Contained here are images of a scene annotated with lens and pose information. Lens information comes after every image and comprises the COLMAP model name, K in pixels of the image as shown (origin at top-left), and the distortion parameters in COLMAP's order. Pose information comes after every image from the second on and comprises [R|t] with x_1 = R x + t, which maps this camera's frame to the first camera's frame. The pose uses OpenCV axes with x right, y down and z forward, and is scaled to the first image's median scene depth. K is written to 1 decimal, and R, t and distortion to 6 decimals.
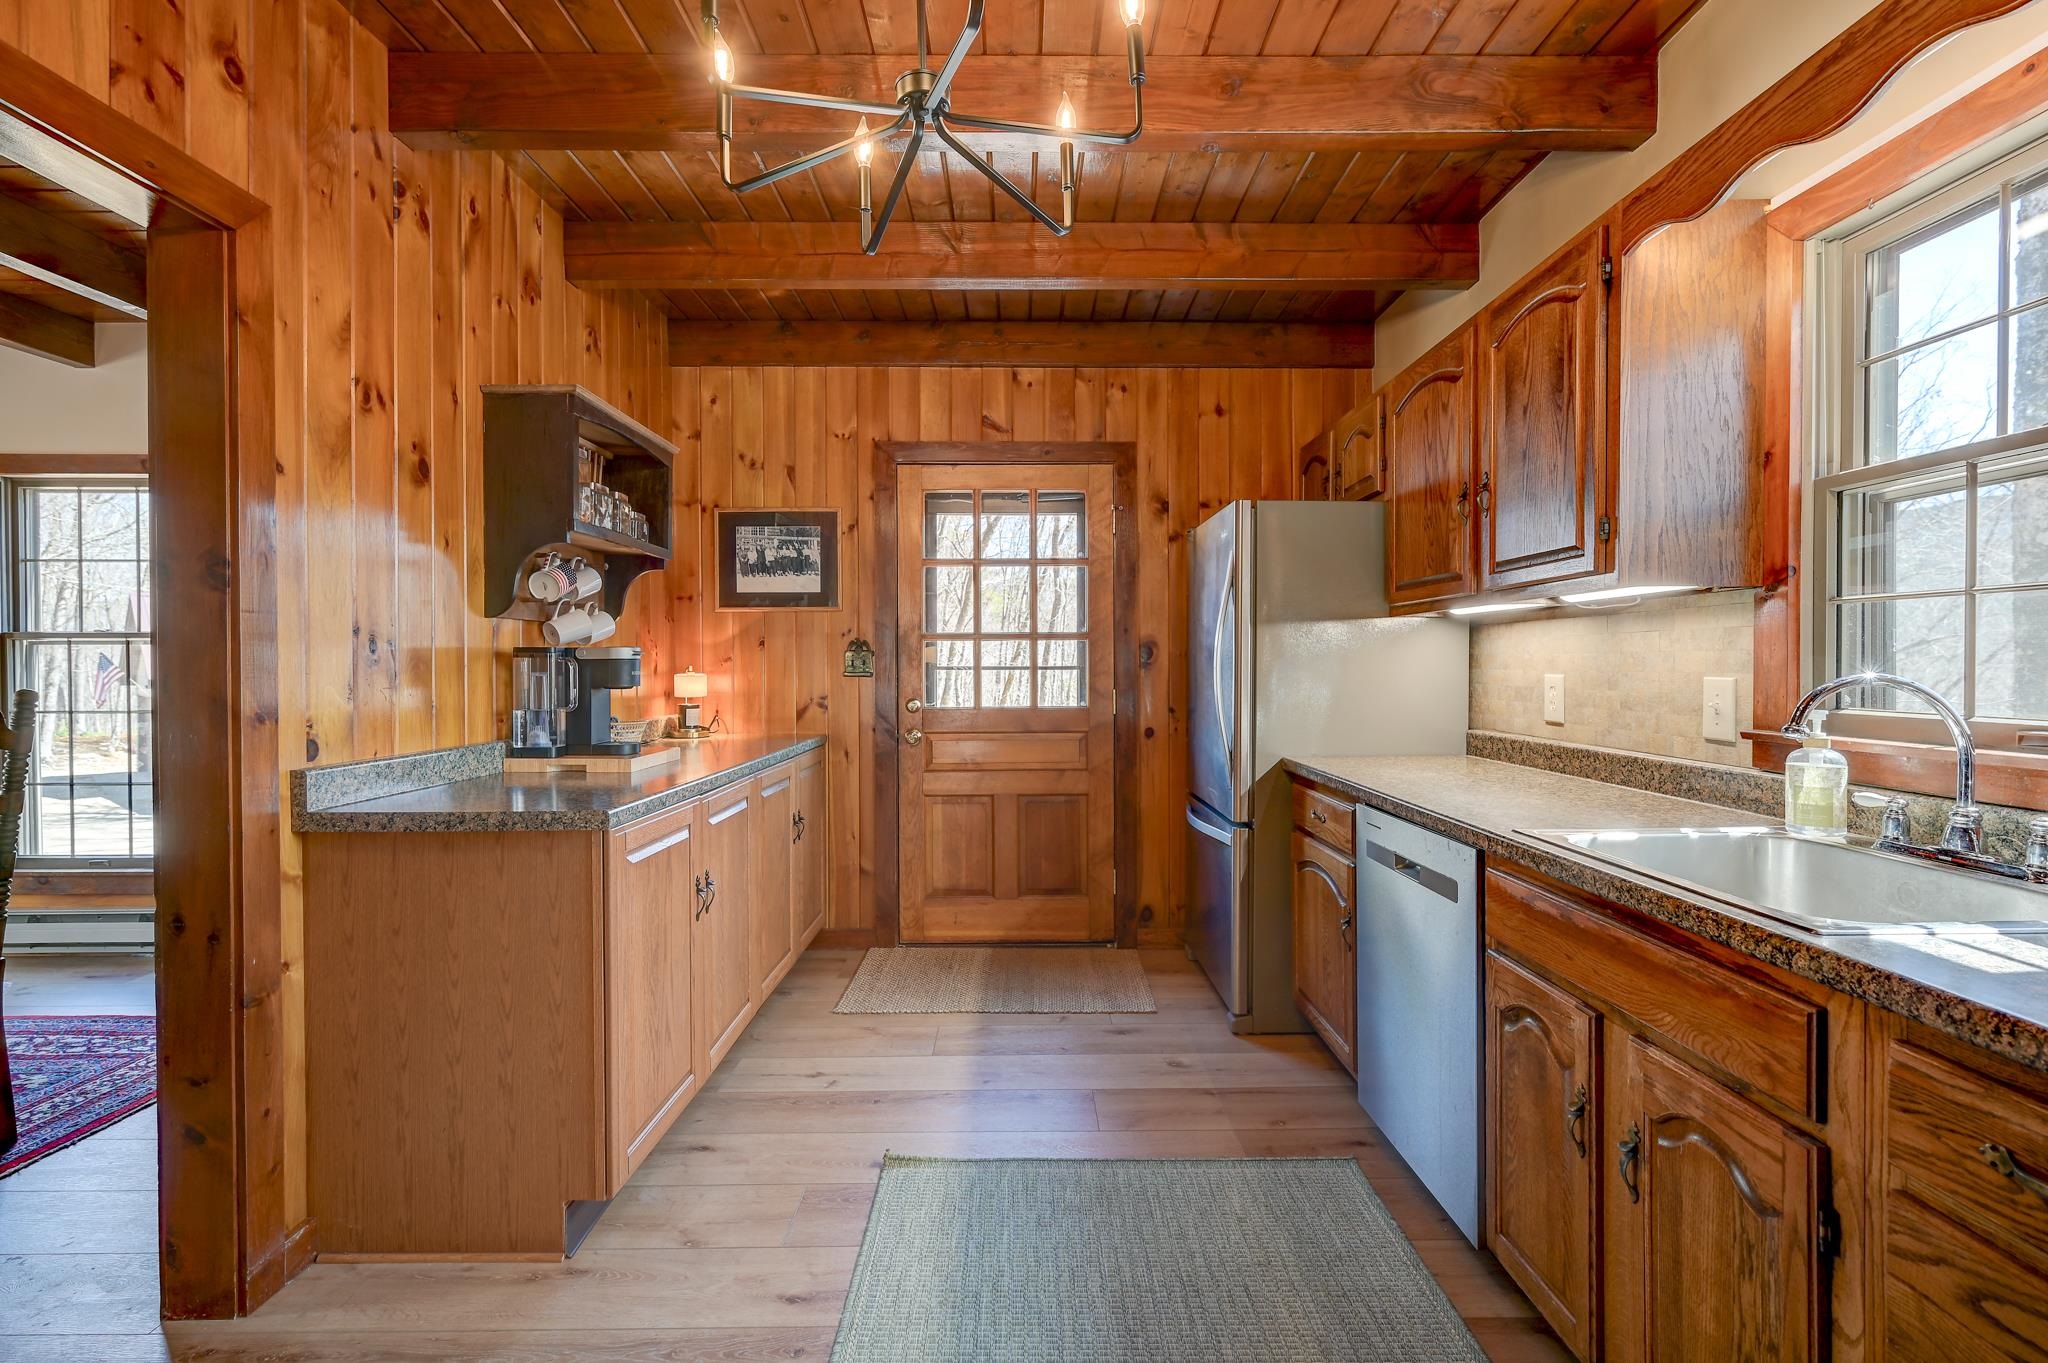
lens RADIAL K [[908.4, 0, 1026.8], [0, 908.4, 673.8], [0, 0, 1]] dist [0.000473, 0.000654]
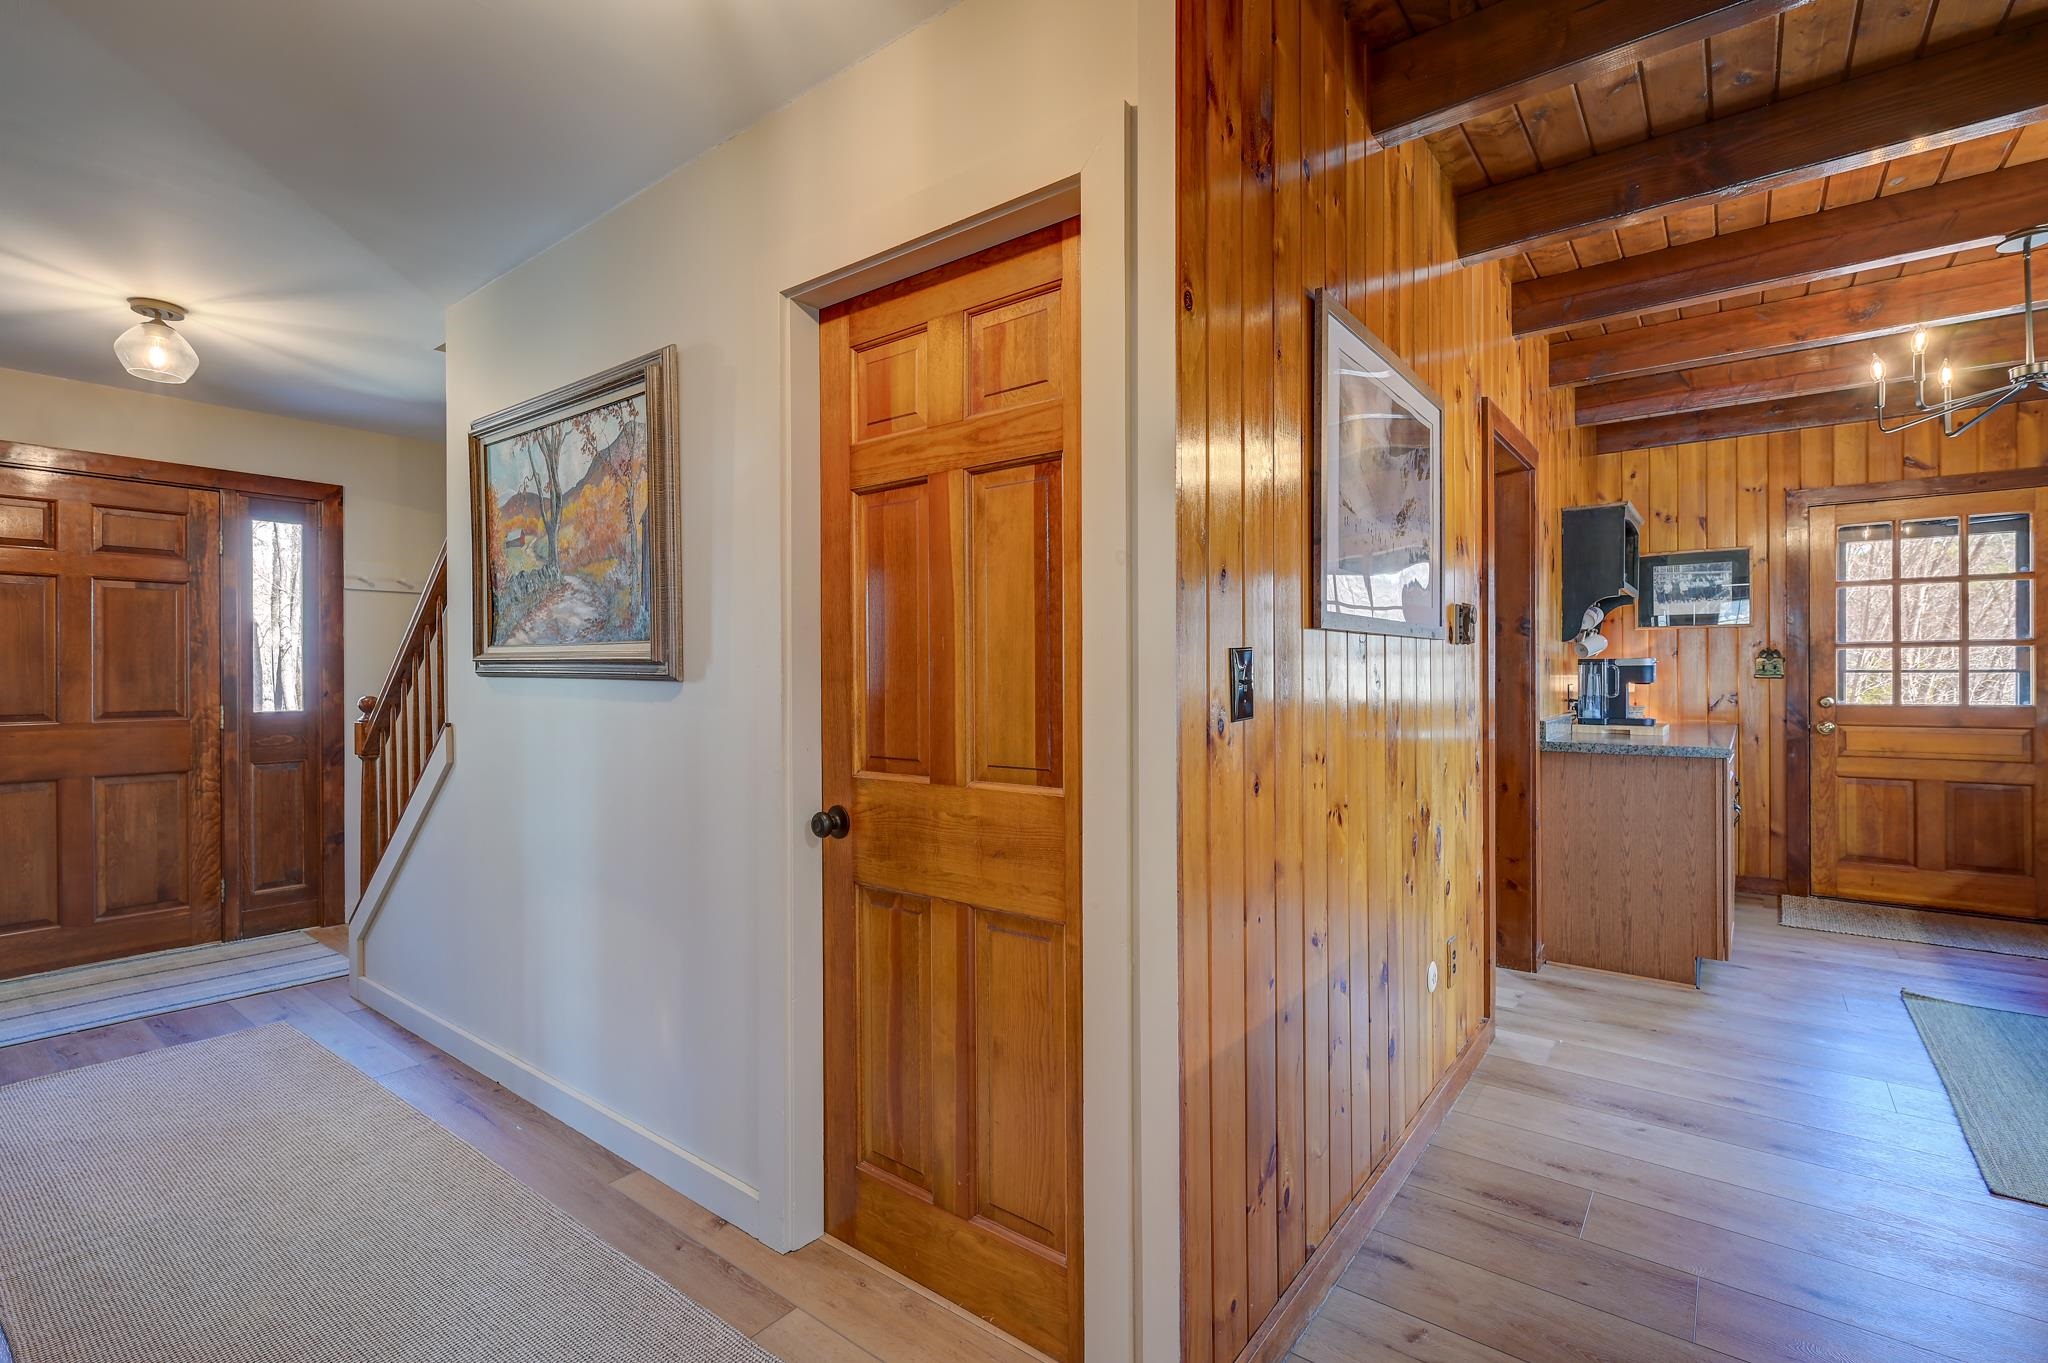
lens RADIAL K [[920.9, 0, 1033.5], [0, 920.9, 673.9], [0, 0, 1]] dist [0.001227, 0.000377]
pose [[0.786772, -0.000090, -0.617244, -0.249633], [-0.003590, 0.999982, -0.004722, 0.008683], [0.617233, 0.005931, 0.786758, -0.802824]]
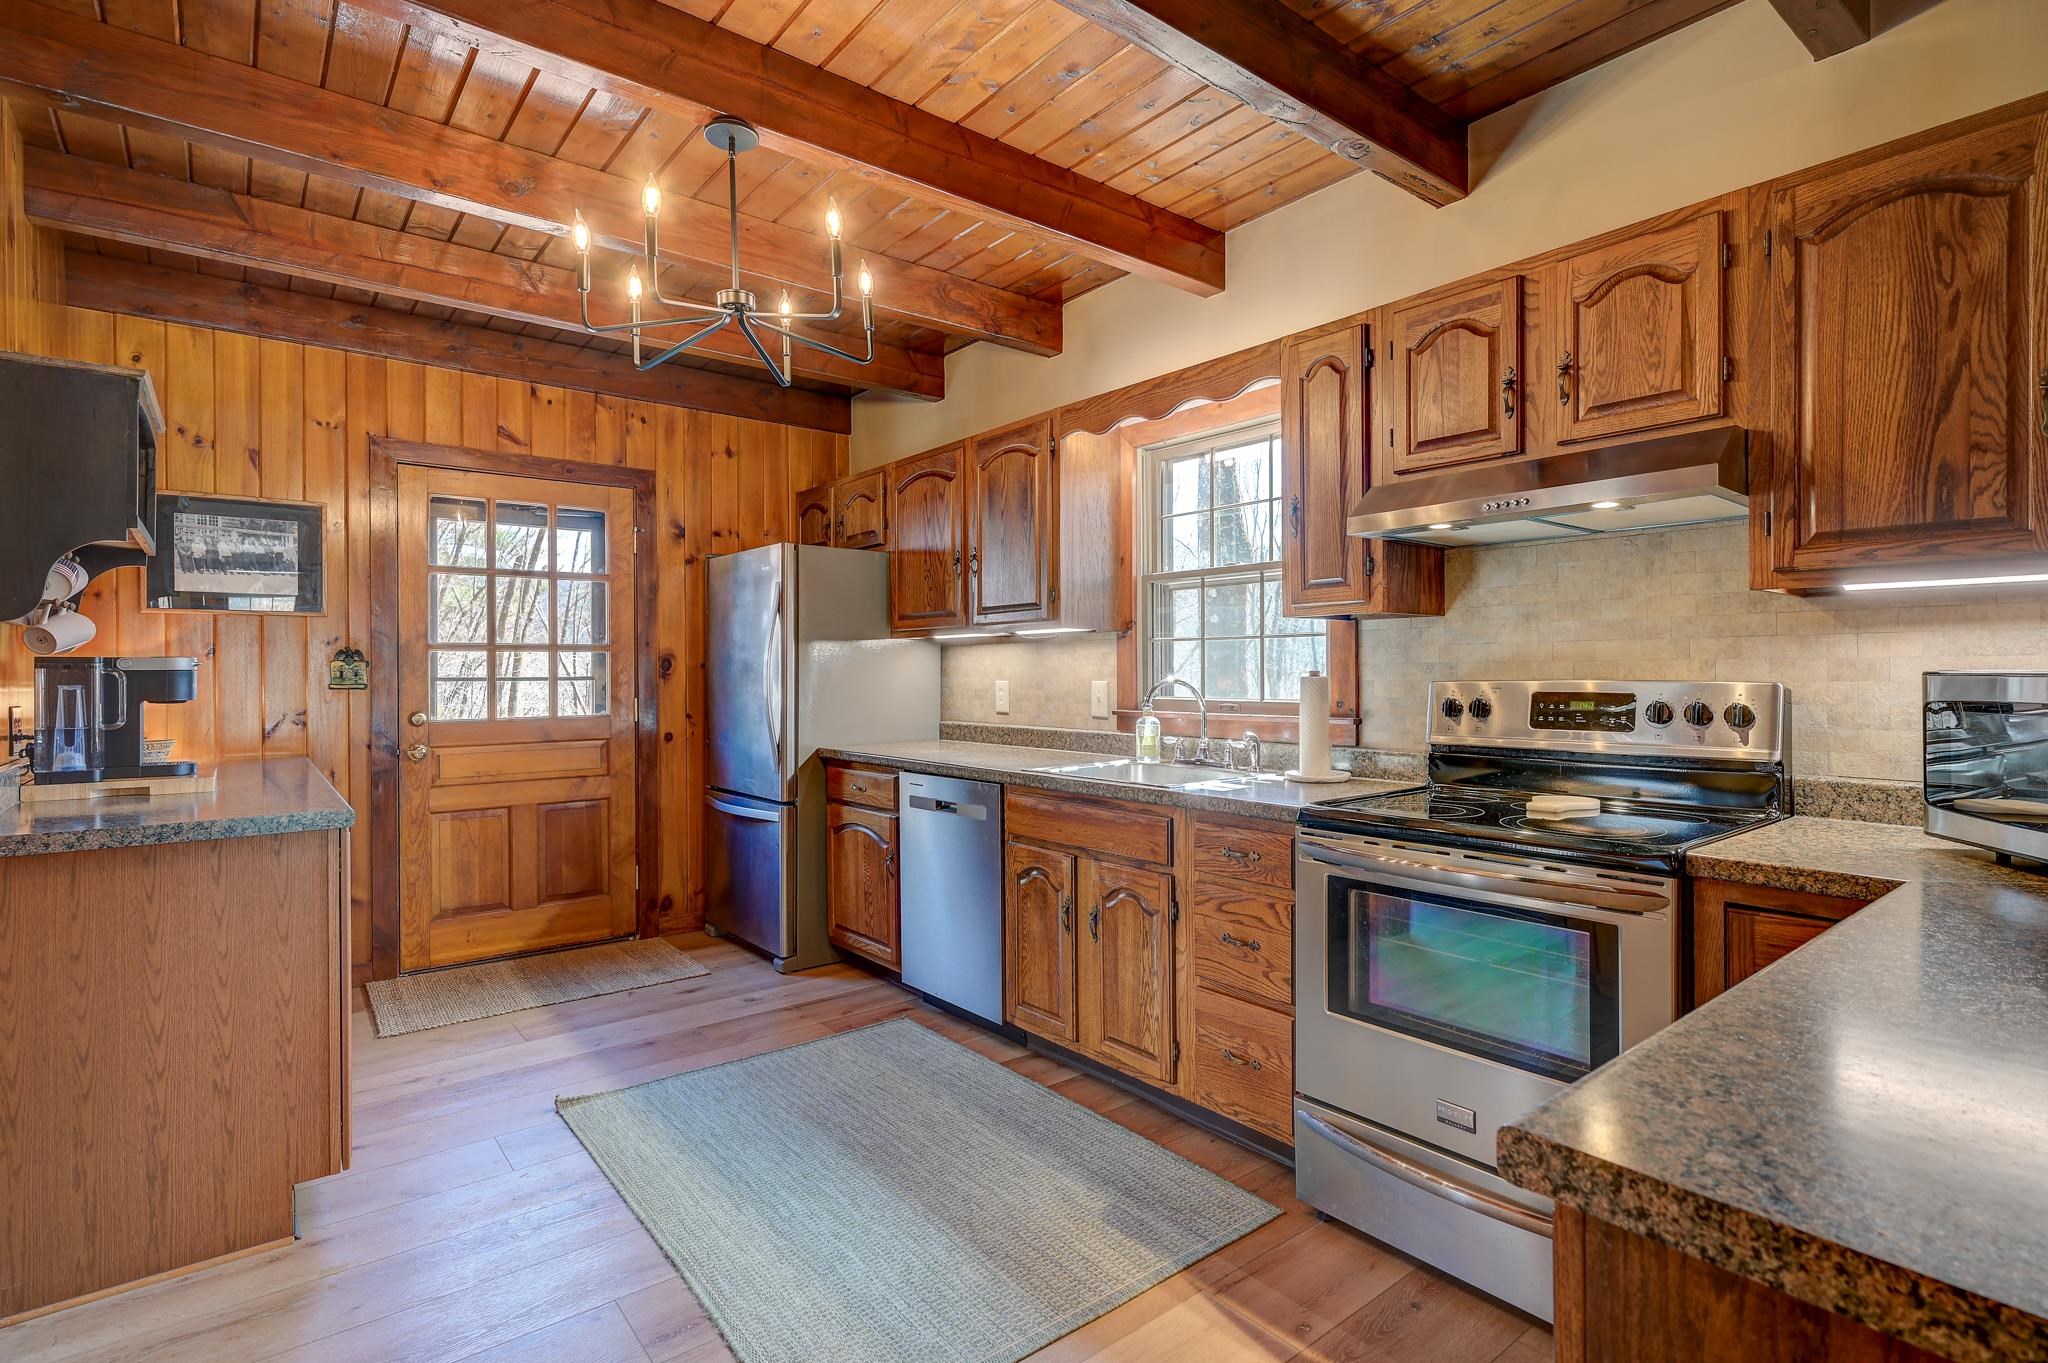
lens RADIAL K [[995.9, 0, 1027.7], [0, 995.9, 674.0], [0, 0, 1]] dist [0.000514, 0.000005]
pose [[0.786326, -0.002147, 0.617808, -0.335322], [0.009145, 0.999925, -0.008164, 0.003017], [-0.617744, 0.012069, 0.786286, -0.267008]]
